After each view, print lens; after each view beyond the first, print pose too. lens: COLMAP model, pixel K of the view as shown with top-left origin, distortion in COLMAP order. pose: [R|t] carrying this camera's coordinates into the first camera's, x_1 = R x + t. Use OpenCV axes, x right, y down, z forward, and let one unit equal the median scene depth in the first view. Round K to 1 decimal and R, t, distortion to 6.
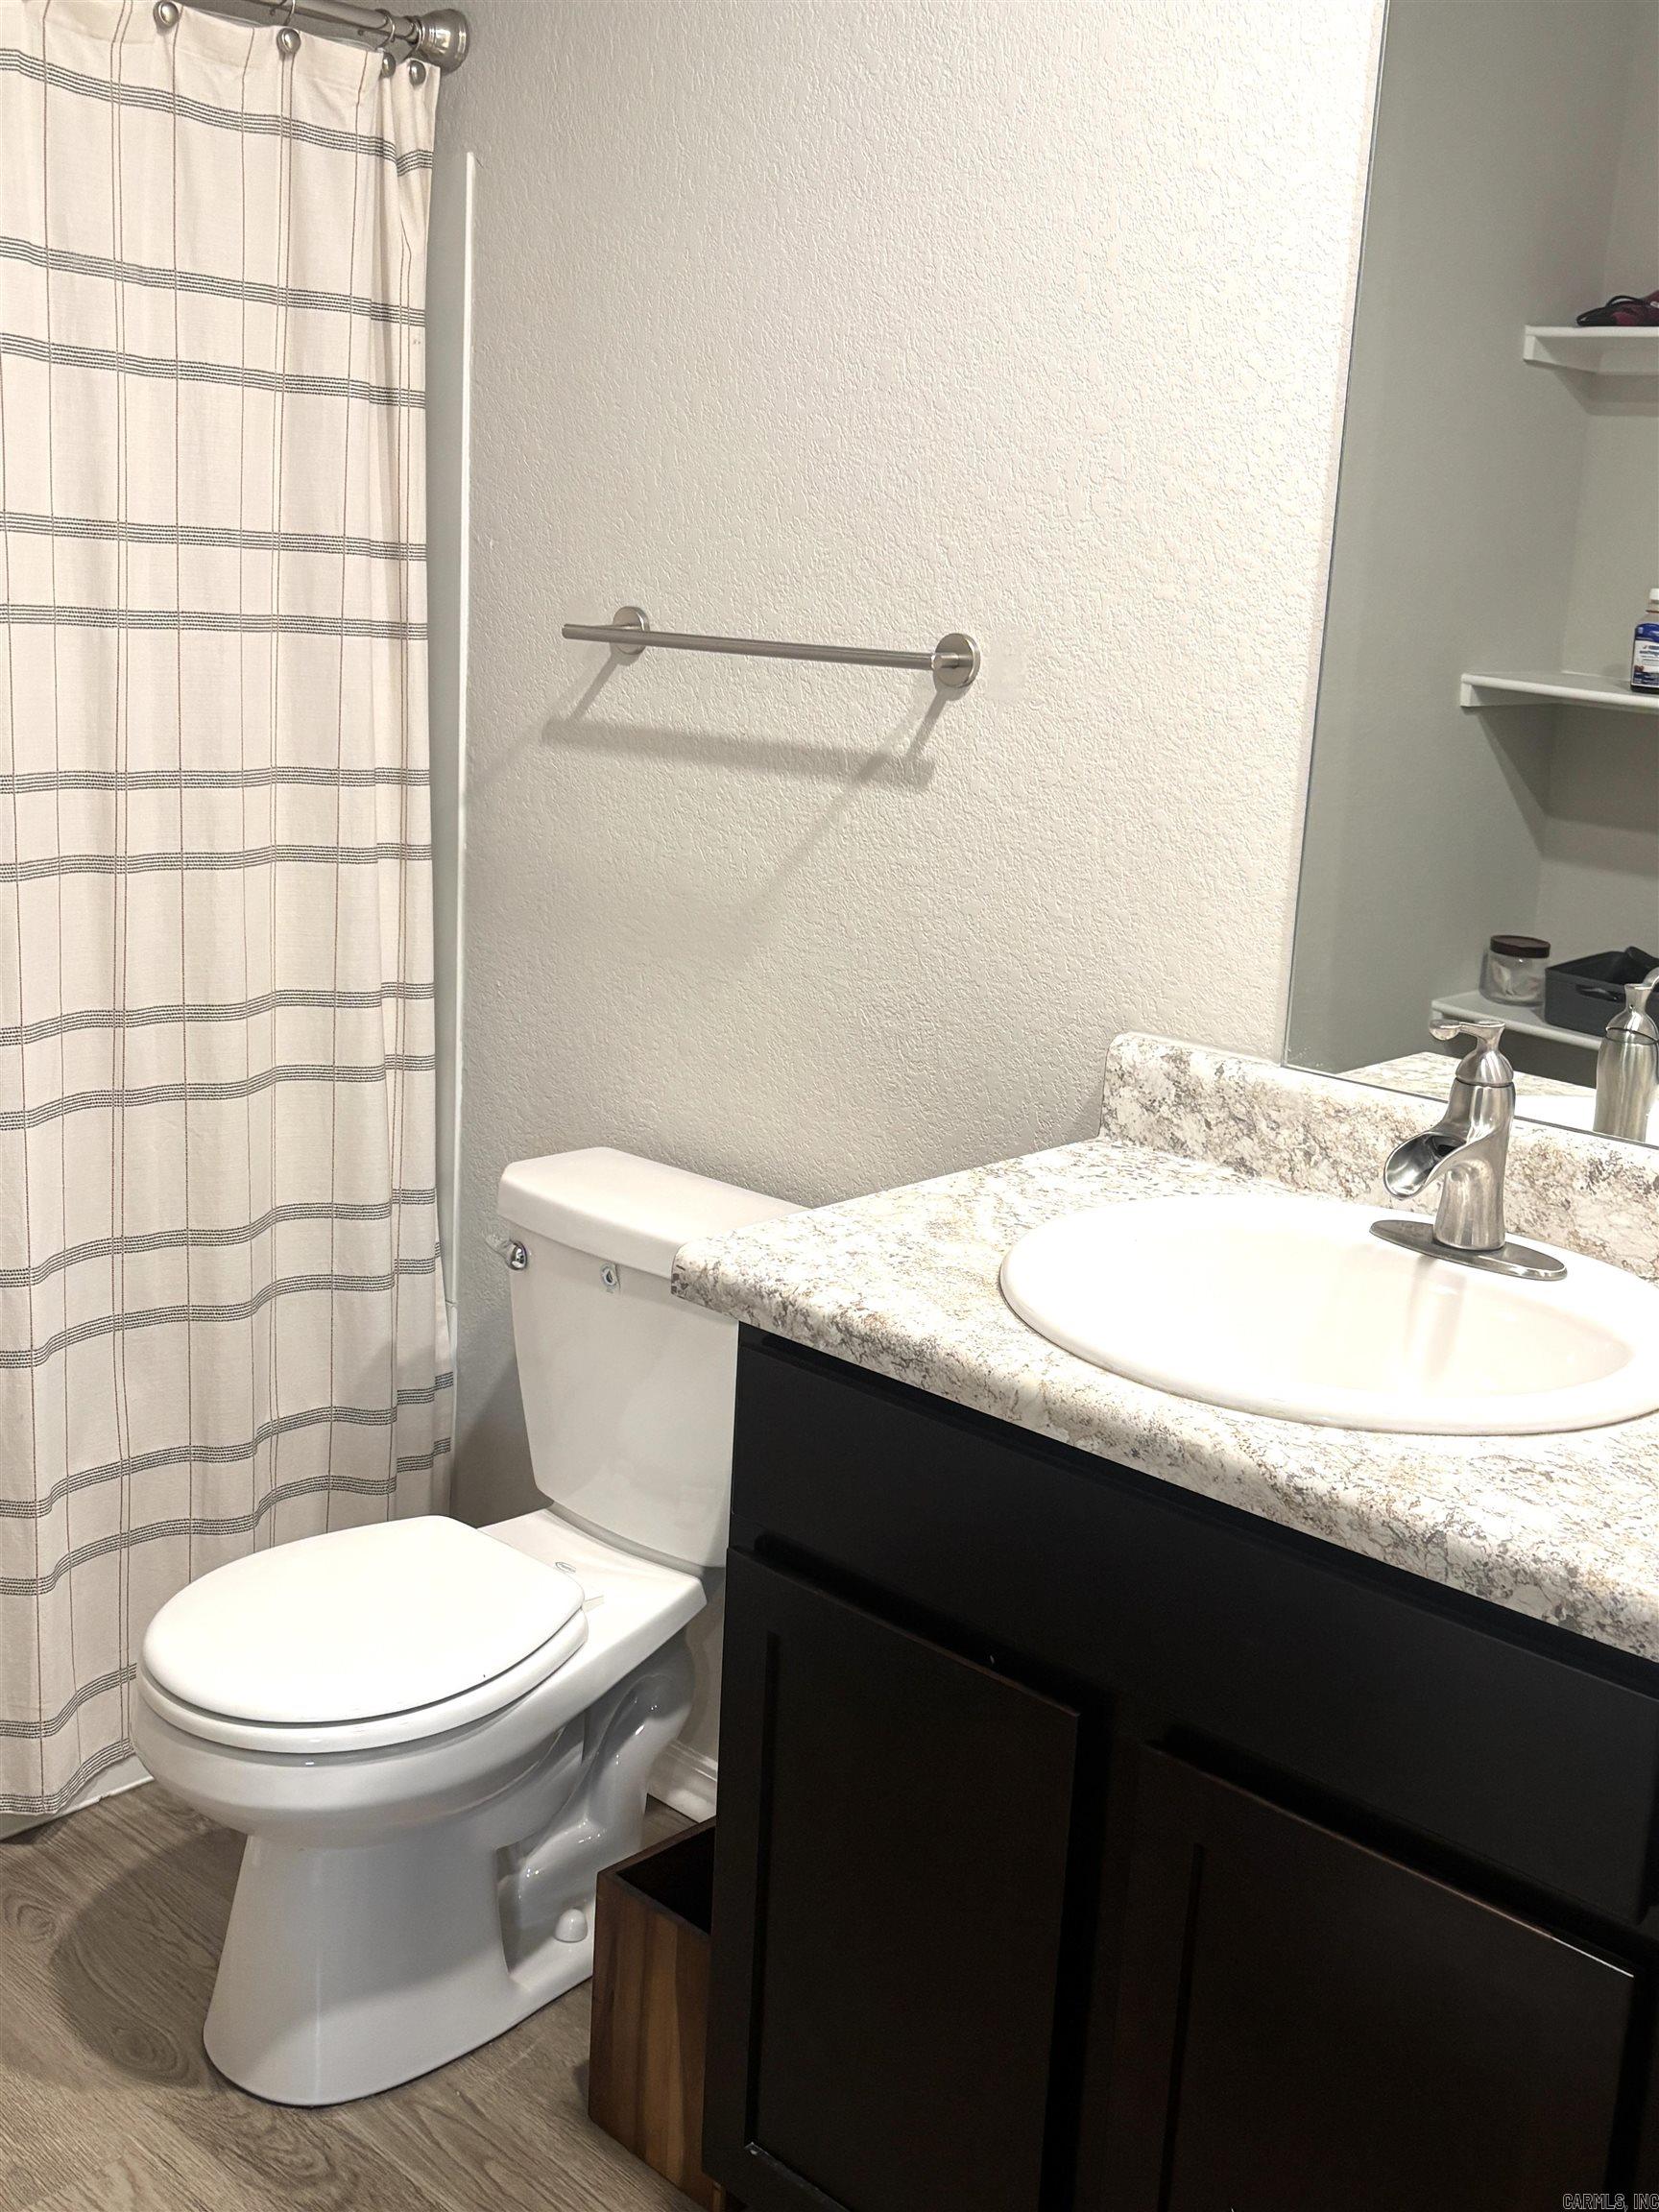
lens RADIAL K [[2343.1, 0, 830.6], [0, 2343.1, 1080.4], [0, 0, 1]] dist [0.121519, -0.136039]
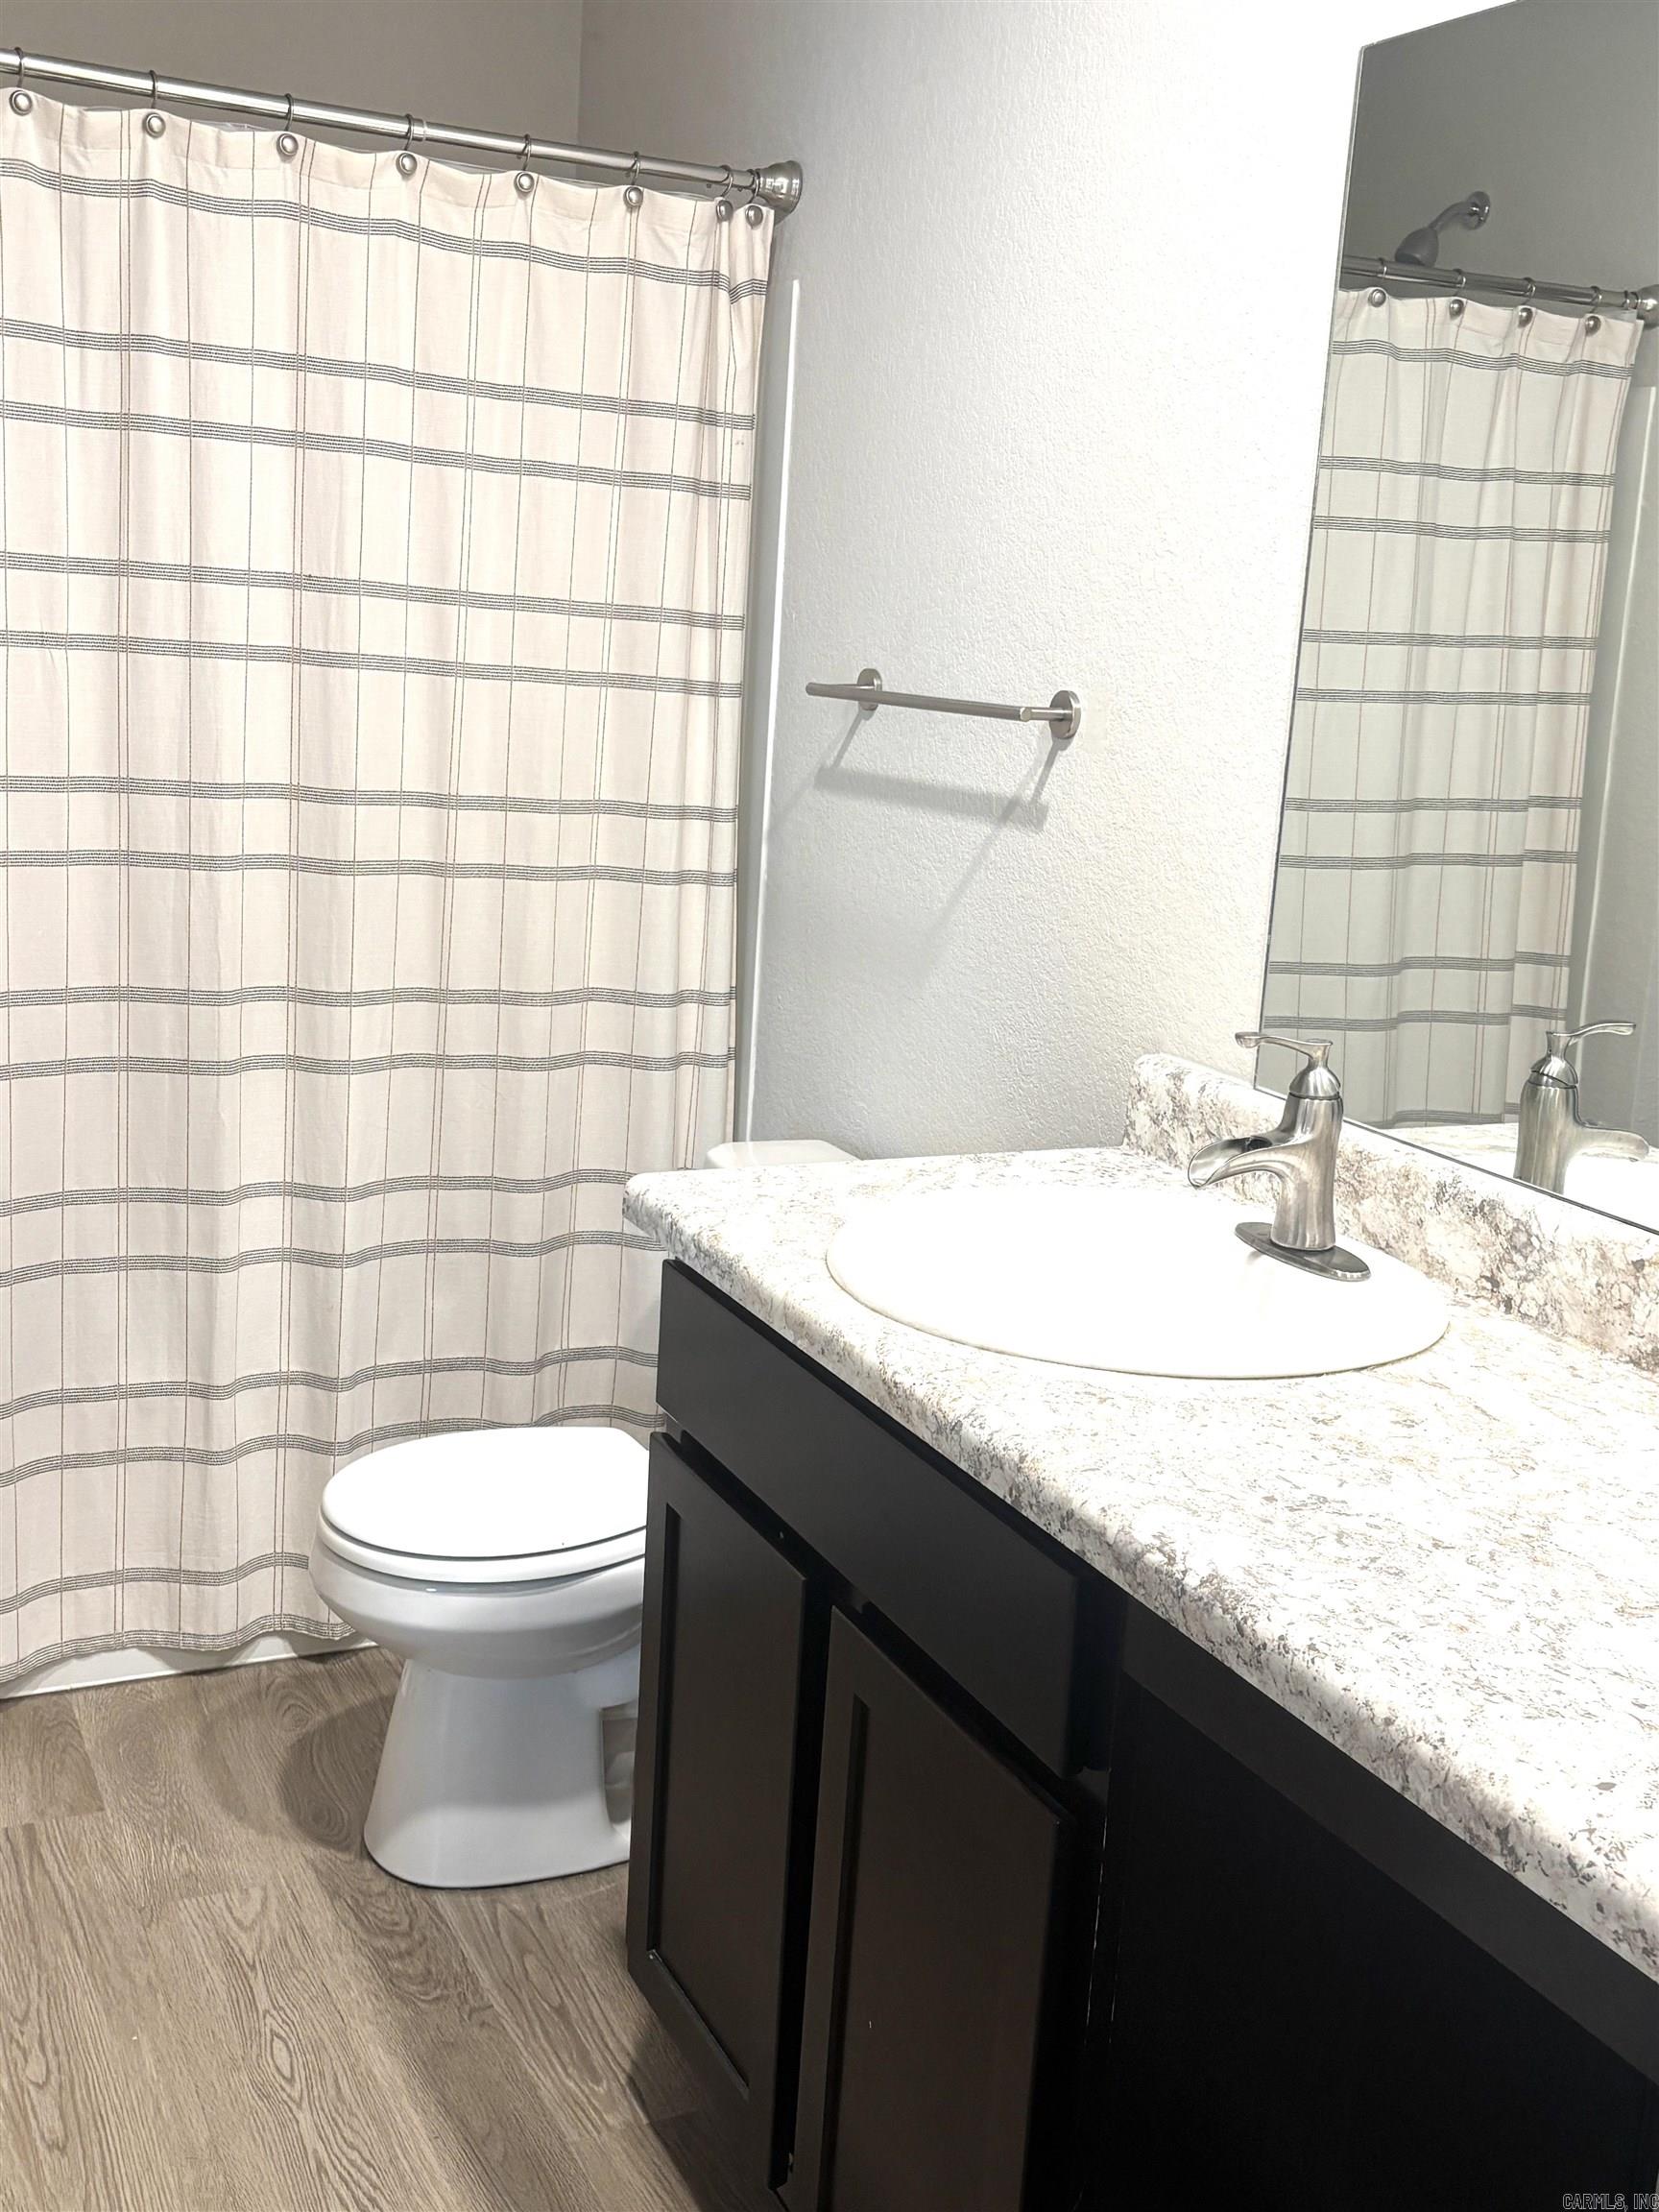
lens RADIAL K [[2338.2, 0, 829.5], [0, 2338.2, 1106.0], [0, 0, 1]] dist [0.277941, -0.849660]
pose [[0.931472, 0.083797, -0.354030, 0.329867], [-0.096130, 0.995217, -0.017362, 0.033258], [0.350882, 0.050205, 0.935073, -0.069772]]
